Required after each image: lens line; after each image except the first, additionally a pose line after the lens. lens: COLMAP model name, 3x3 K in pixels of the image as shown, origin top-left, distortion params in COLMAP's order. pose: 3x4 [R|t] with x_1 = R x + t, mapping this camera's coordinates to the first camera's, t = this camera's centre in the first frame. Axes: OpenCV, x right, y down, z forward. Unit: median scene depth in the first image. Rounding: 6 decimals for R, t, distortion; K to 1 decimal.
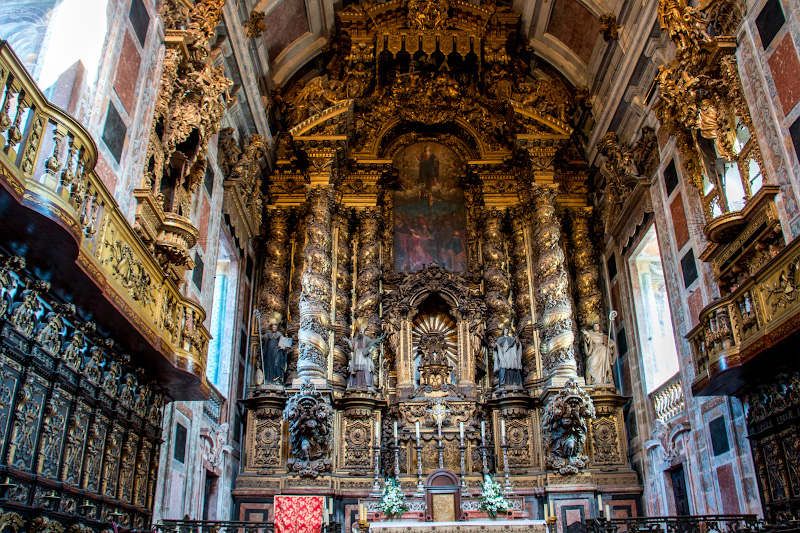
lens RADIAL K [[687.1, 0, 379.7], [0, 687.1, 264.0], [0, 0, 1]] dist [-0.198055, 0.163123]
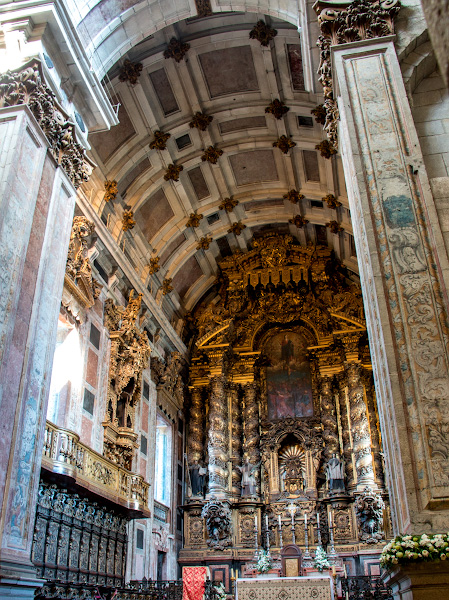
lens RADIAL K [[574.7, 0, 224.5], [0, 574.7, 300.0], [0, 0, 1]] dist [-0.227277, 0.177102]
pose [[0.975823, -0.109935, -0.188904, 0.231991], [0.096173, 0.992099, -0.080562, -0.194120], [0.196268, 0.060447, 0.978685, -0.404025]]
